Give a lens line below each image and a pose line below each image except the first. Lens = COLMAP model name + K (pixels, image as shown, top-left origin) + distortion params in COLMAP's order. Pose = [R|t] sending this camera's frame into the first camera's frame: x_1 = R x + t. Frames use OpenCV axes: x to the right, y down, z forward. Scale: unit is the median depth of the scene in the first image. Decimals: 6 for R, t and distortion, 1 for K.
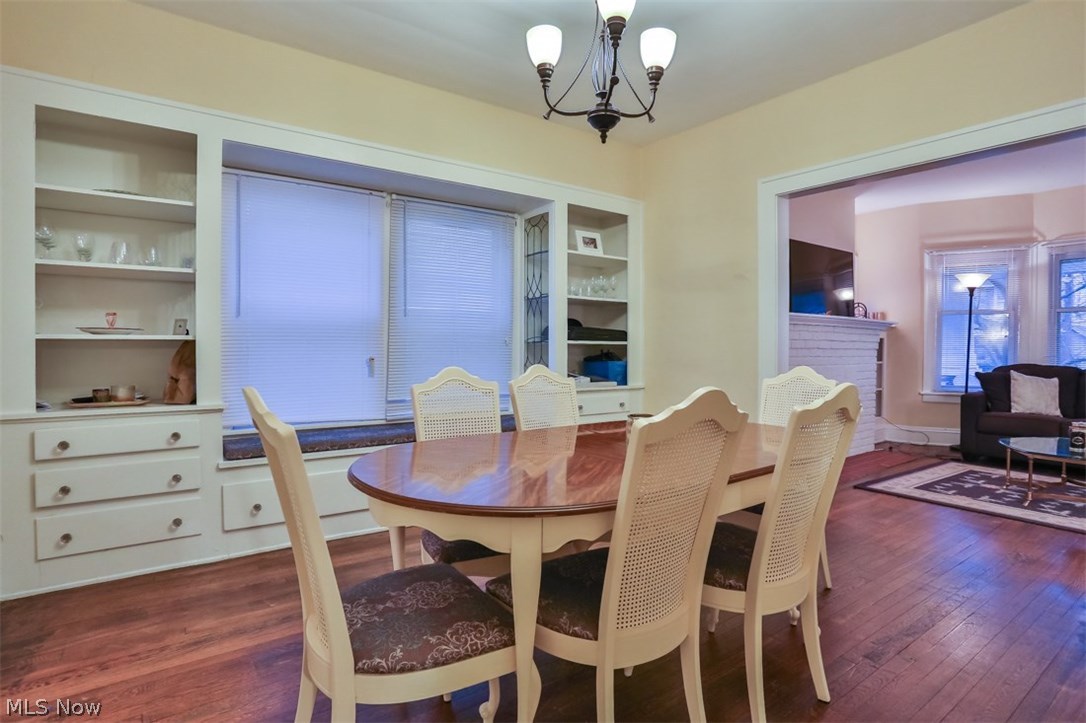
lens RADIAL K [[580.7, 0, 543.0], [0, 580.7, 361.5], [0, 0, 1]] dist [-0.002257, -0.000568]
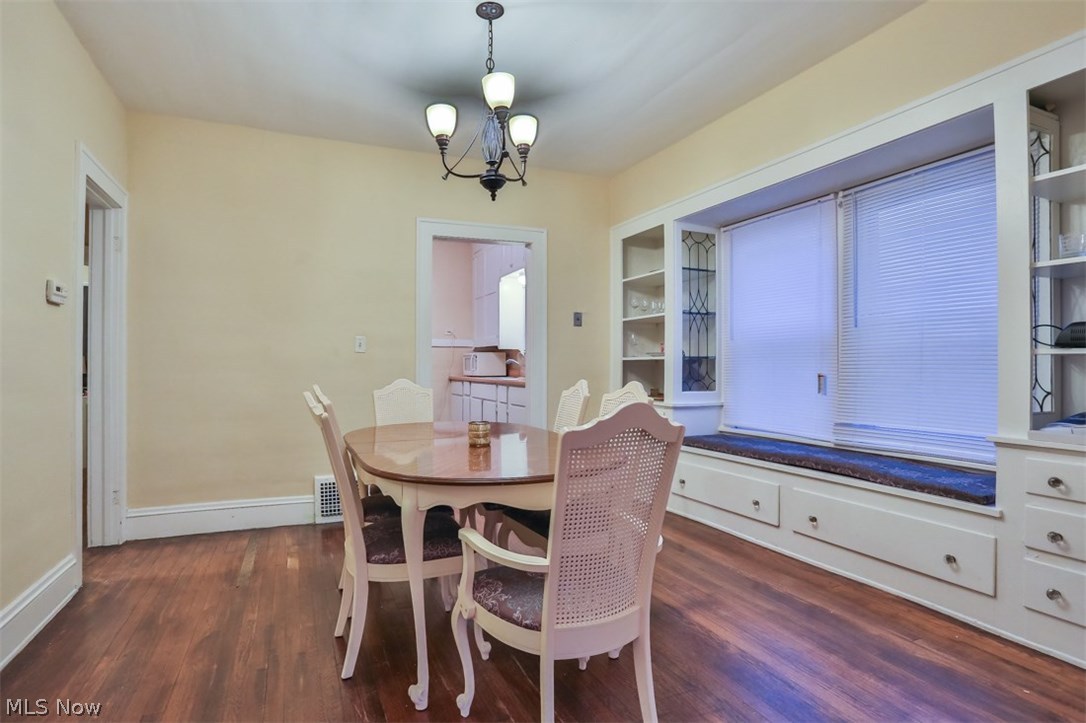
lens RADIAL K [[580.7, 0, 543.0], [0, 580.7, 361.5], [0, 0, 1]] dist [-0.002257, -0.000568]
pose [[-0.190457, 0.008316, -0.981660, 1.191596], [-0.004502, 0.999946, 0.009345, -0.056613], [0.981685, 0.006200, -0.190409, 1.216608]]
